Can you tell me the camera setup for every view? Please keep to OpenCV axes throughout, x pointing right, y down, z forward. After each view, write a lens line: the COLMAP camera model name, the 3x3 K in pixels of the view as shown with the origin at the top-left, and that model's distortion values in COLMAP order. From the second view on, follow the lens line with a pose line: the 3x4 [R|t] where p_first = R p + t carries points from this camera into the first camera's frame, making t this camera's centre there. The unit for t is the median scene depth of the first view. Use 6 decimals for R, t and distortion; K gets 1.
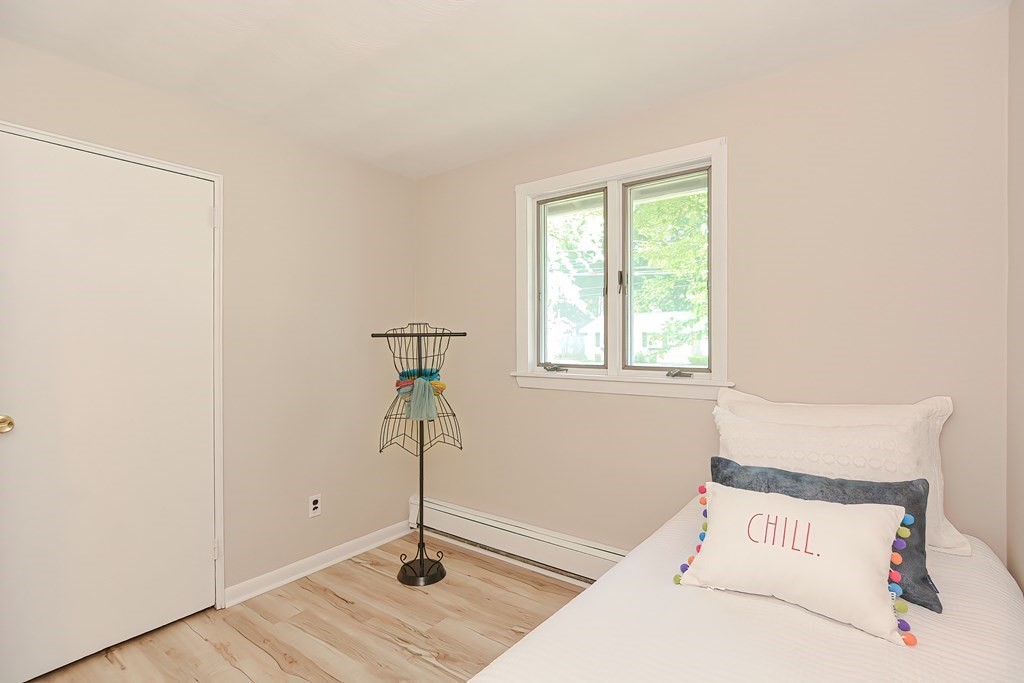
lens RADIAL K [[515.9, 0, 515.8], [0, 515.9, 344.0], [0, 0, 1]] dist [-0.011202, 0.001277]
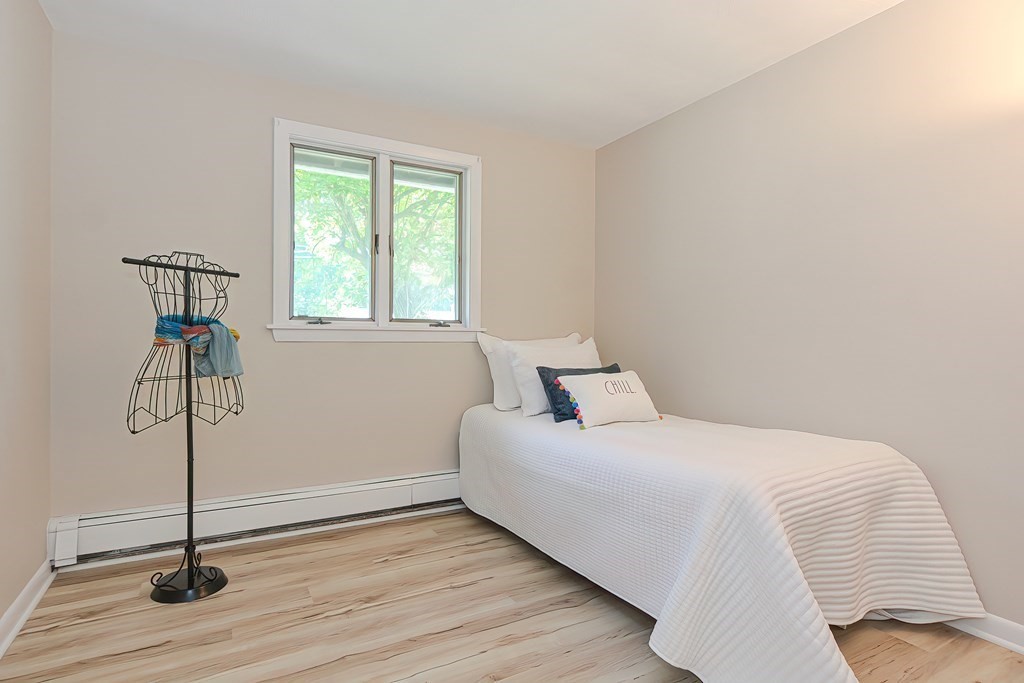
lens RADIAL K [[516.6, 0, 536.1], [0, 516.6, 339.5], [0, 0, 1]] dist [0.000890, 0.000227]
pose [[0.378975, 0.004663, 0.925395, -0.694868], [-0.003144, 0.999988, -0.003752, 0.087078], [-0.925402, -0.001488, 0.378985, 0.248102]]
